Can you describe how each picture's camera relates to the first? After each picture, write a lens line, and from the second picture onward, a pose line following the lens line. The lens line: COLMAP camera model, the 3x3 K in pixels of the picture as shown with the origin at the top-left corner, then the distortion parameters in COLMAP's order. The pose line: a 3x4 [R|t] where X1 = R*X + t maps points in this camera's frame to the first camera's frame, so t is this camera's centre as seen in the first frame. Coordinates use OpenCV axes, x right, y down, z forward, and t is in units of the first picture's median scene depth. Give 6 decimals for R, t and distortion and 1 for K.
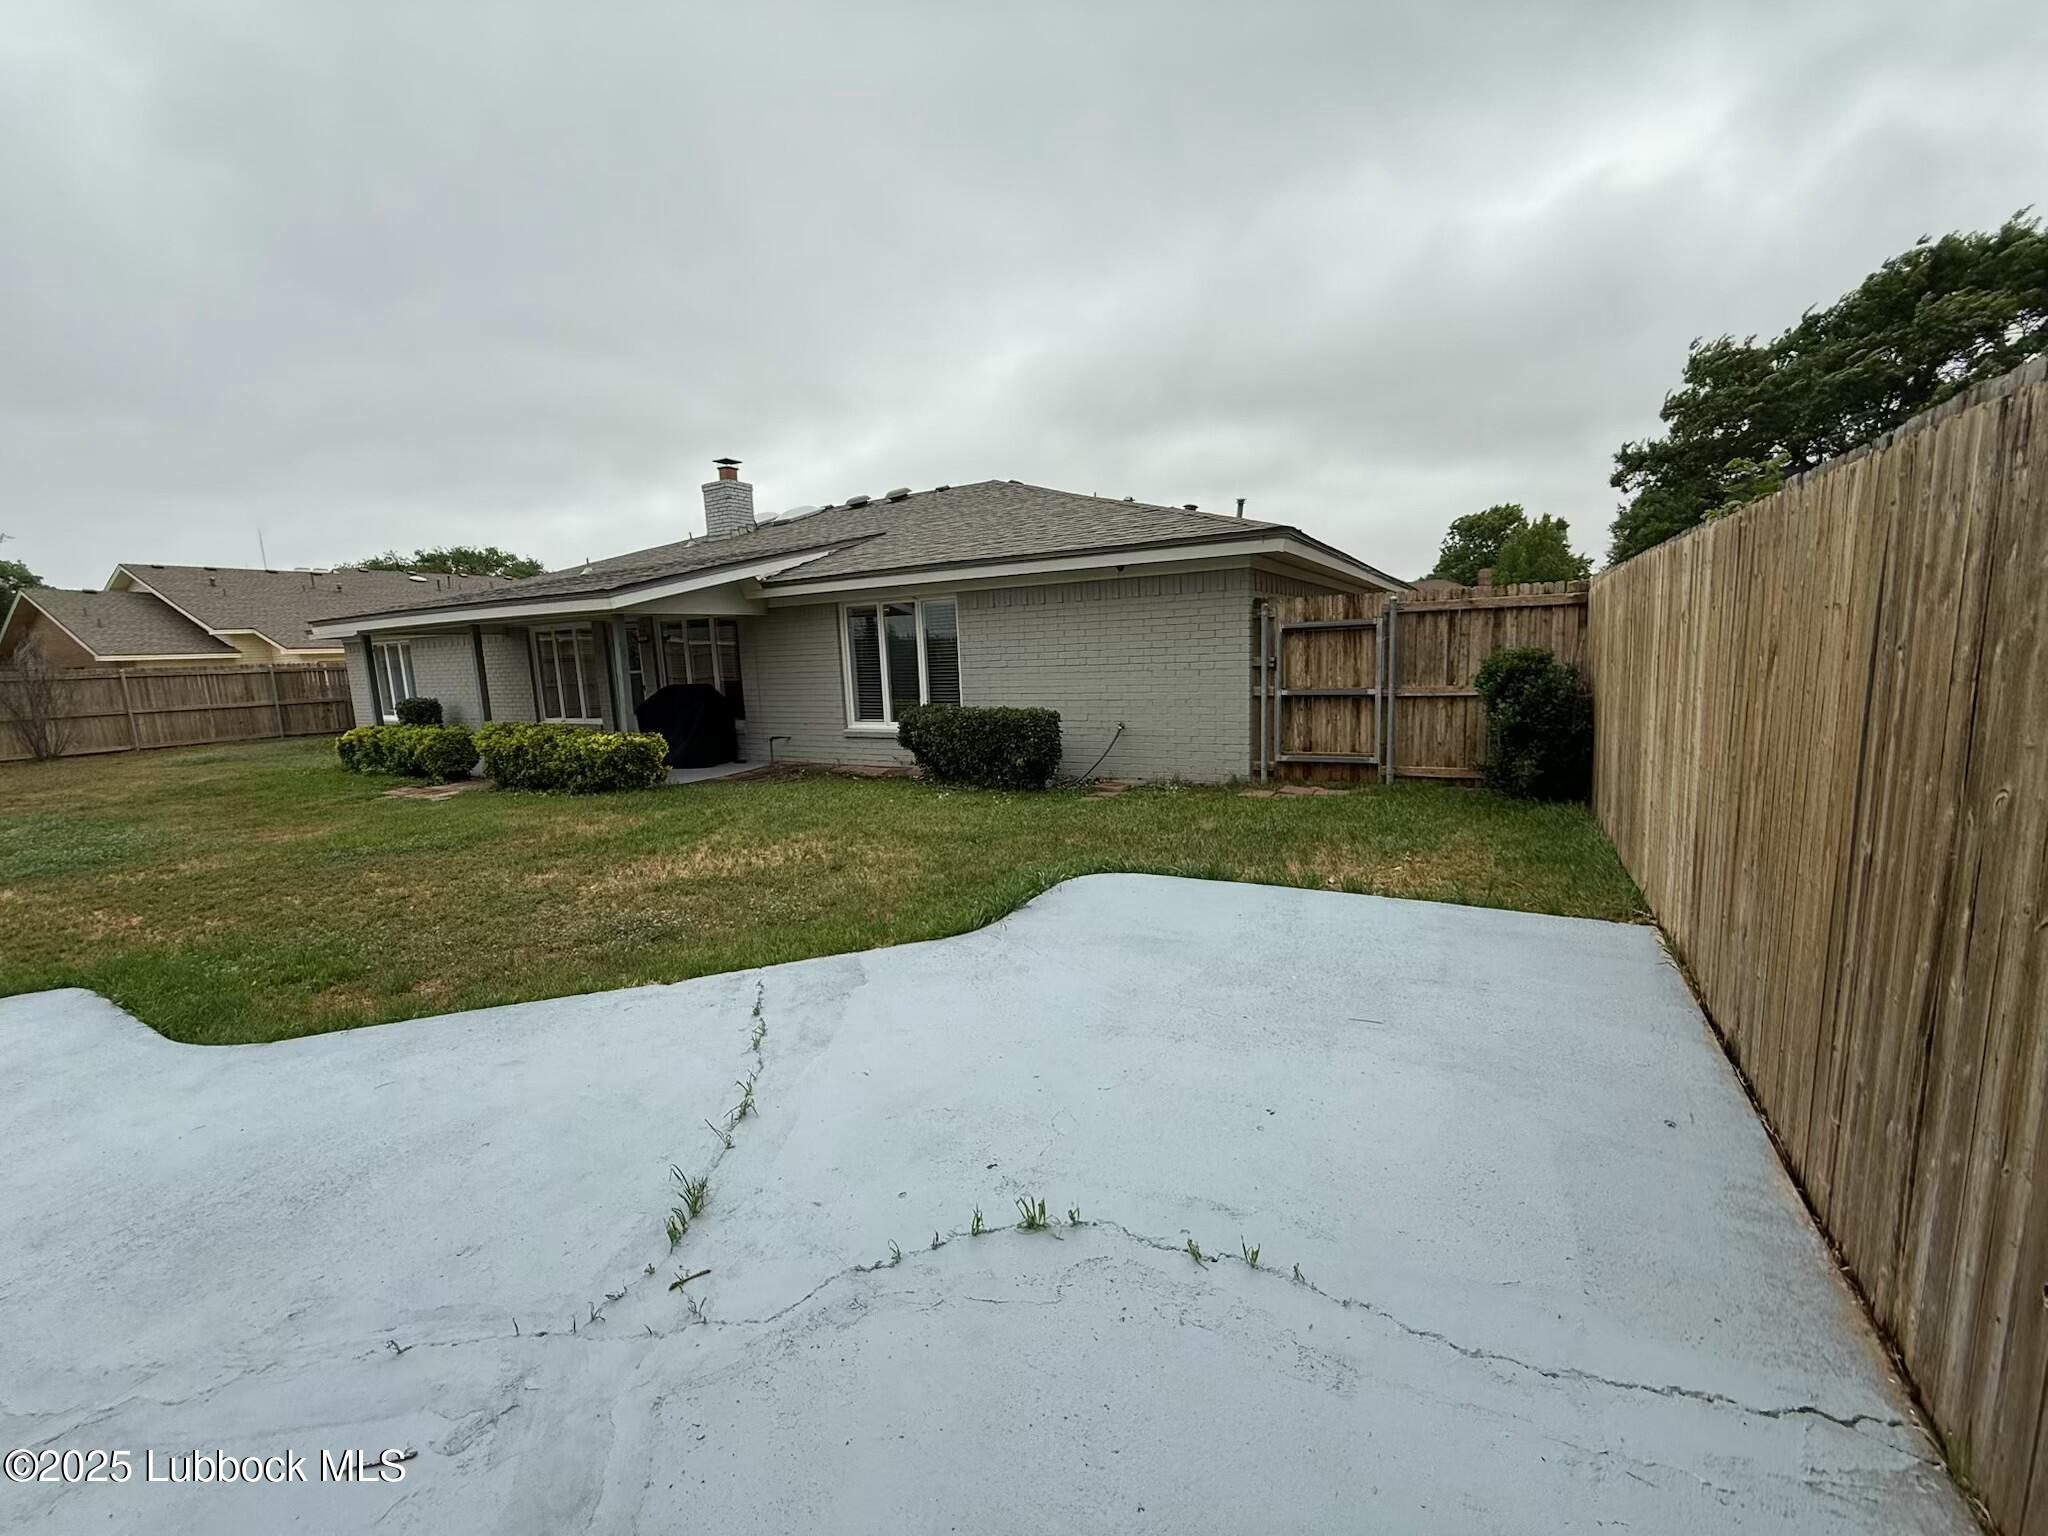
lens RADIAL K [[814.4, 0, 1017.3], [0, 814.4, 766.9], [0, 0, 1]] dist [-0.000217, -0.000007]
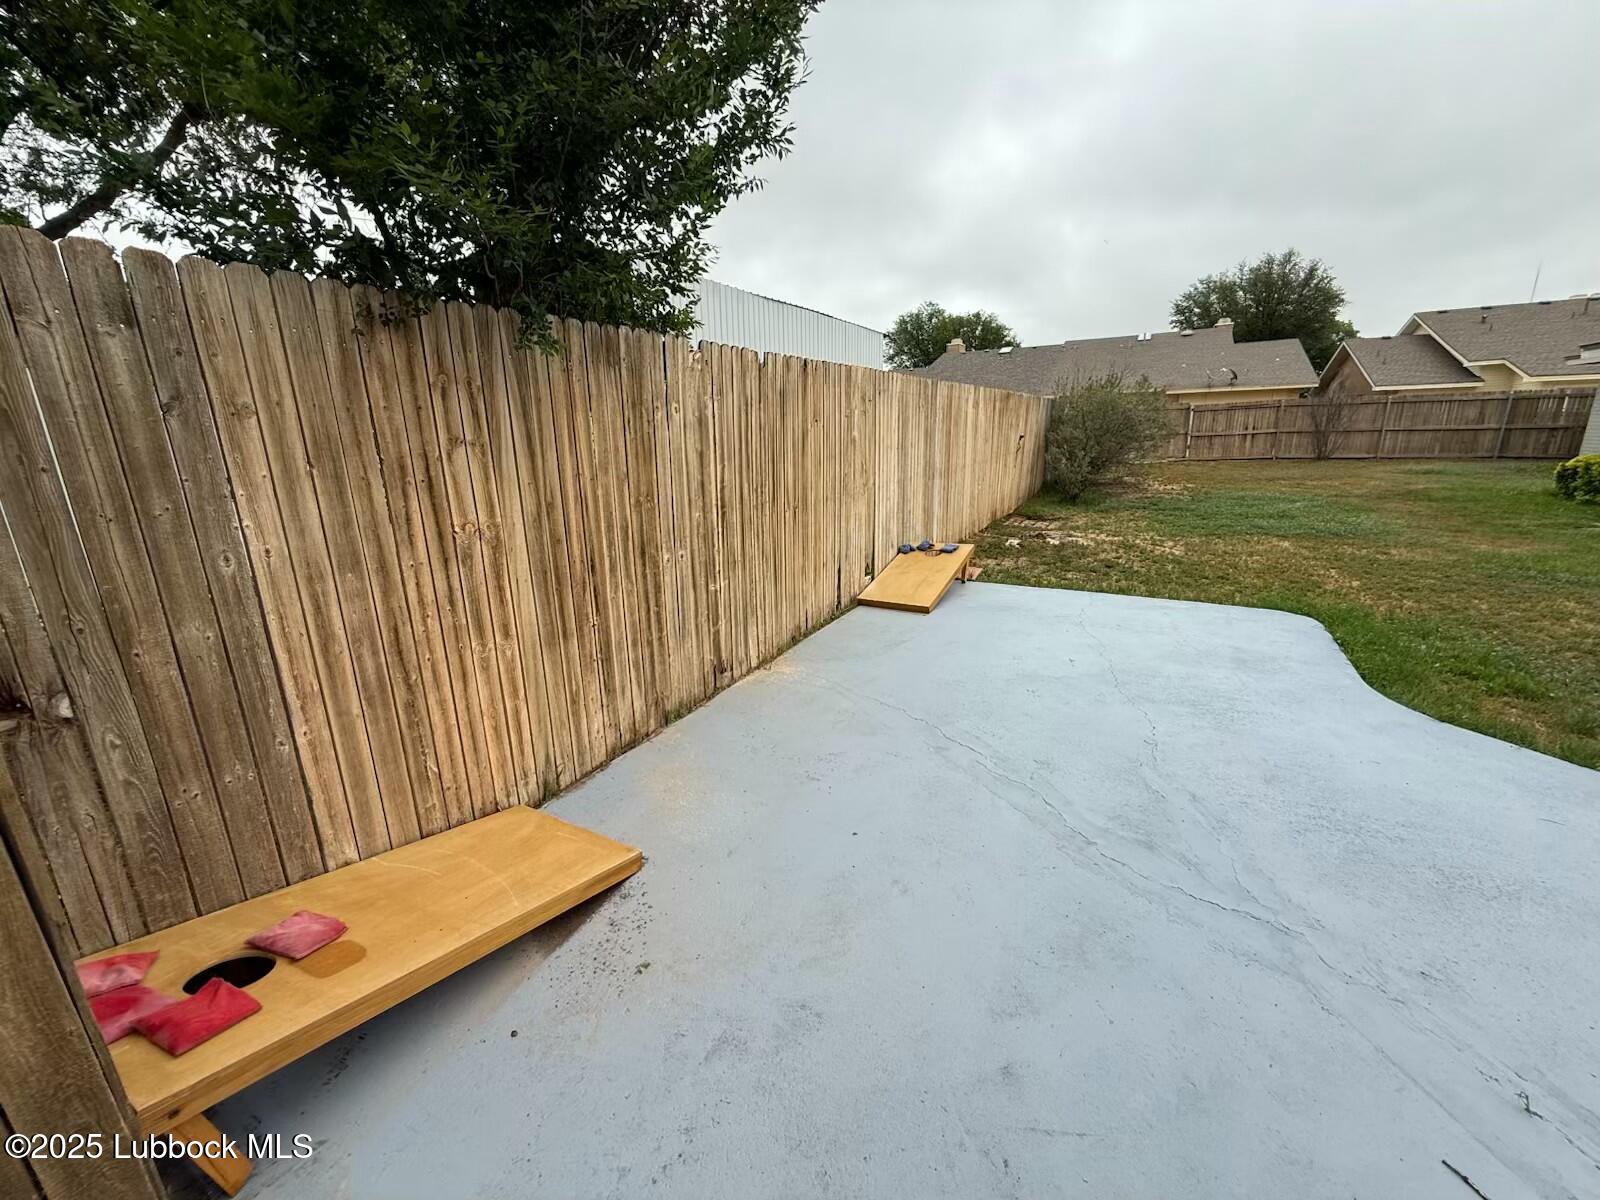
lens RADIAL K [[636.3, 0, 794.7], [0, 636.3, 599.1], [0, 0, 1]] dist [-0.000217, -0.000007]
pose [[0.021023, 0.299007, -0.954019, -0.041698], [-0.115802, 0.948536, 0.294737, 0.004282], [0.993050, 0.104281, 0.054567, 0.006096]]
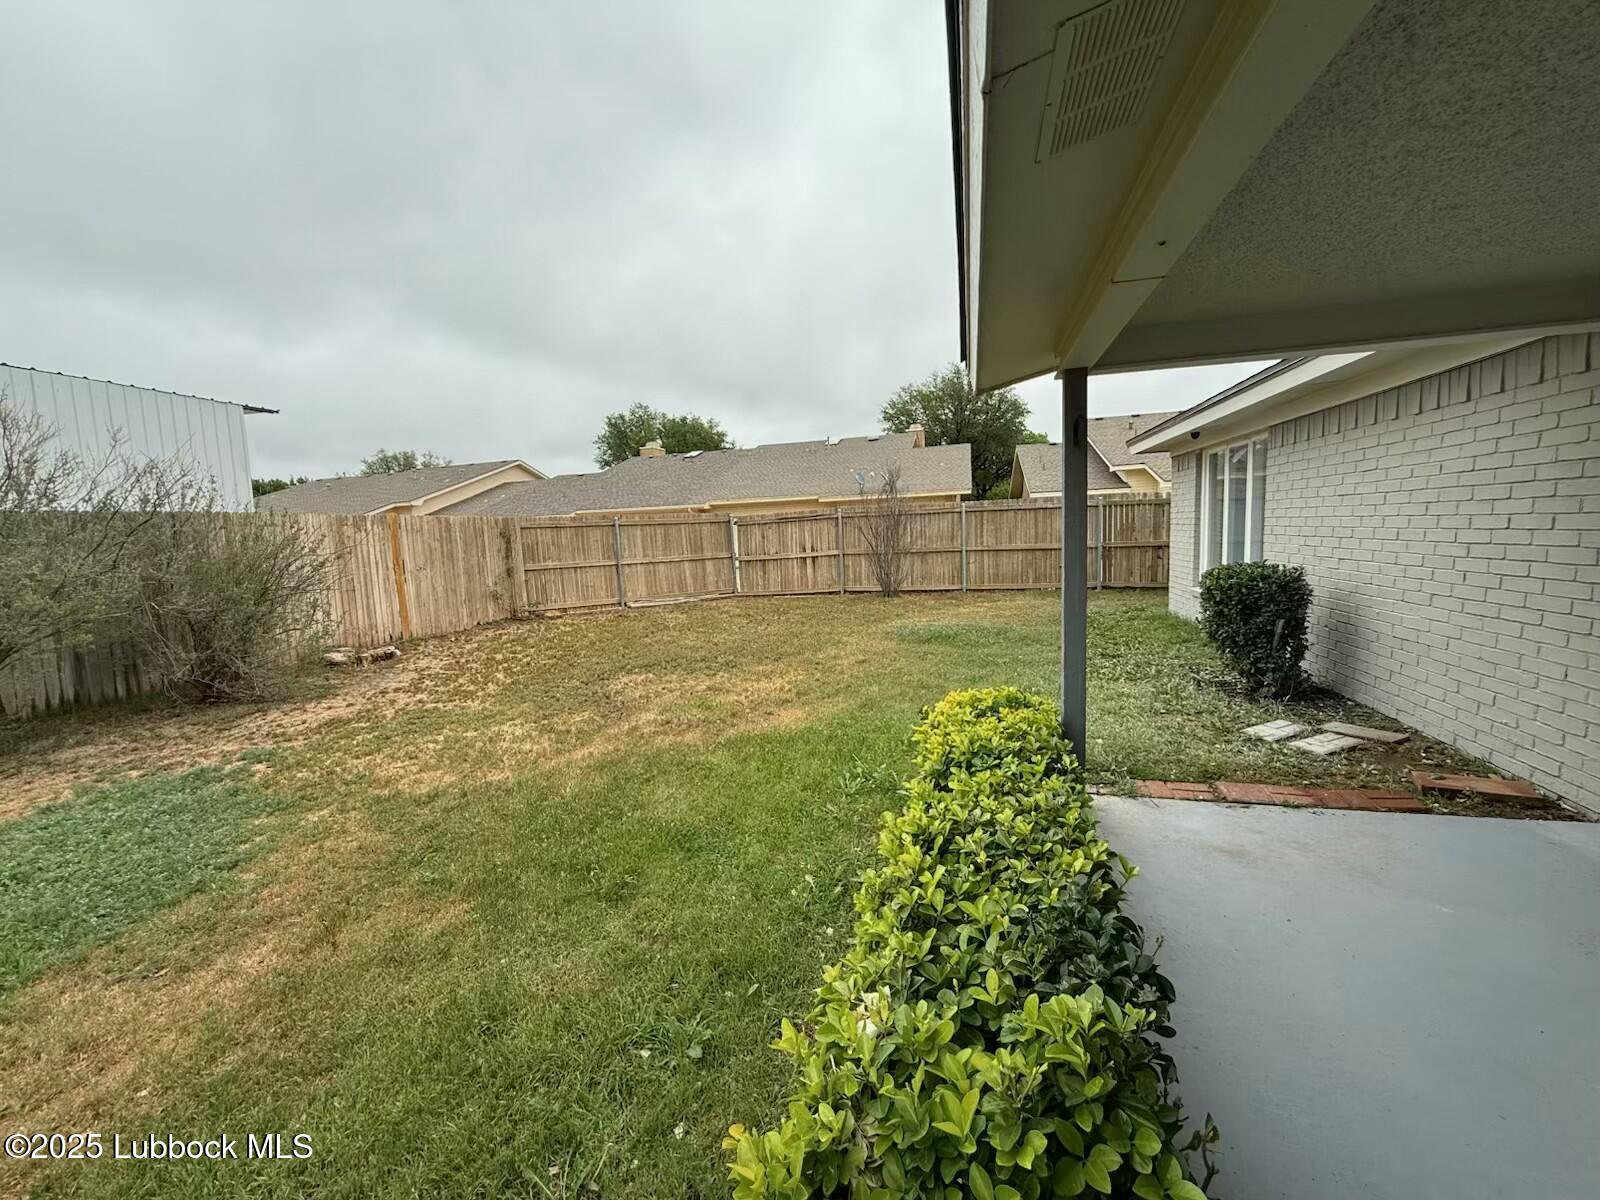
lens RADIAL K [[636.3, 0, 794.7], [0, 636.3, 599.1], [0, 0, 1]] dist [-0.000217, -0.000007]
pose [[0.246606, 0.136069, -0.959516, -0.843848], [-0.108385, 0.987755, 0.112217, -0.139550], [0.963036, 0.076324, 0.258334, 1.227831]]
